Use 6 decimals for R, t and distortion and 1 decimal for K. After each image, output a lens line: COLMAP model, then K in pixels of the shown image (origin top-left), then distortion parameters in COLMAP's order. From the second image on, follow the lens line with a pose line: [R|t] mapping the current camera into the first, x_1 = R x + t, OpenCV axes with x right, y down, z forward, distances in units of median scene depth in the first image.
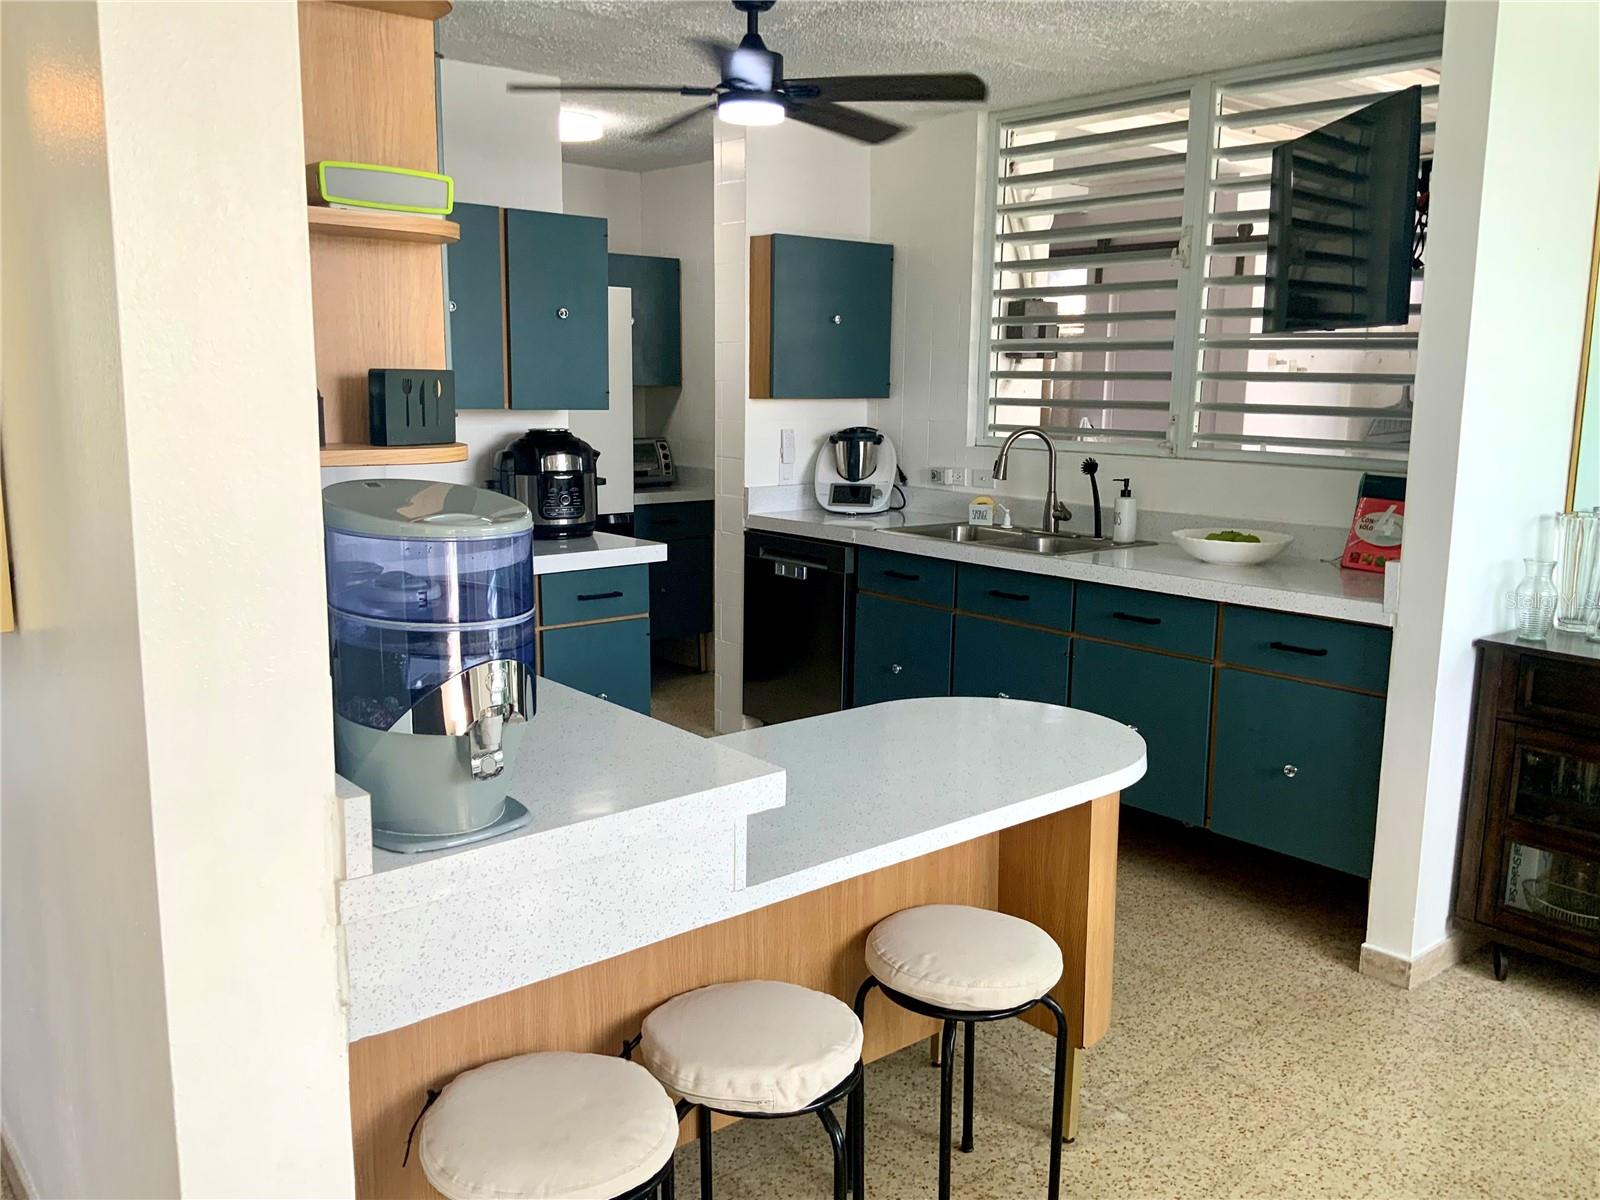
lens RADIAL K [[1337.3, 0, 808.3], [0, 1337.3, 595.6], [0, 0, 1]] dist [0.069163, -0.153532]
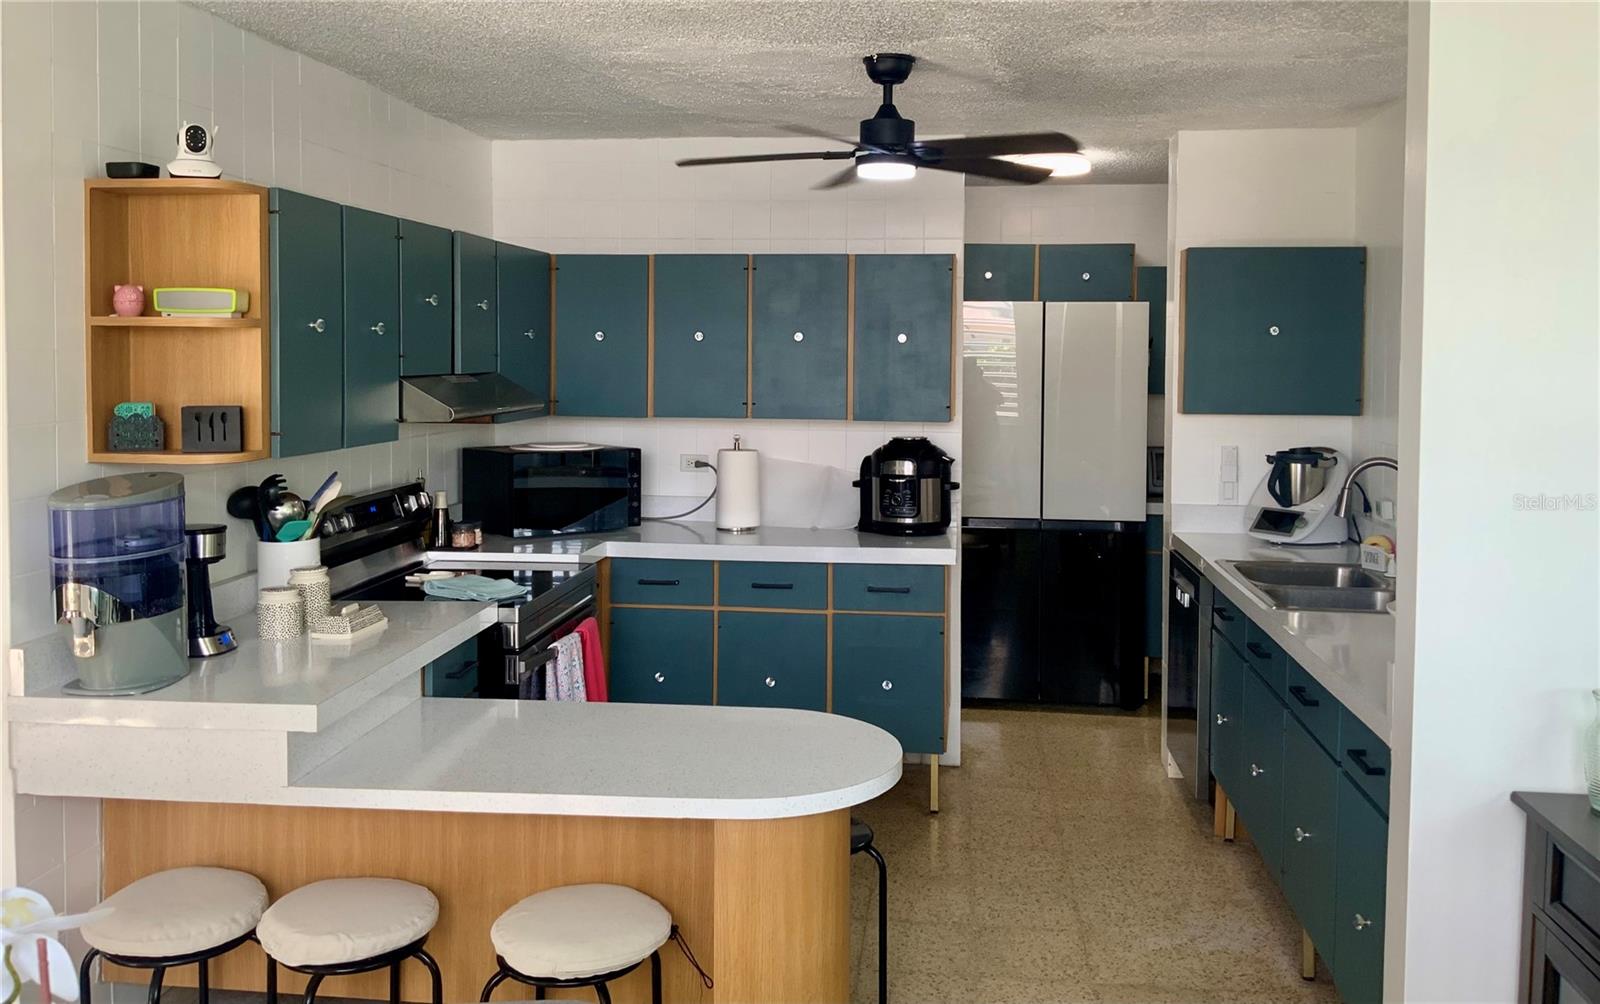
lens RADIAL K [[1338.3, 0, 793.1], [0, 1338.3, 397.3], [0, 0, 1]] dist [0.106098, -0.144105]
pose [[0.674222, 0.016963, -0.738334, 0.557377], [-0.117521, 0.989462, -0.084583, -0.049450], [0.729118, 0.143797, 0.669110, 0.166054]]
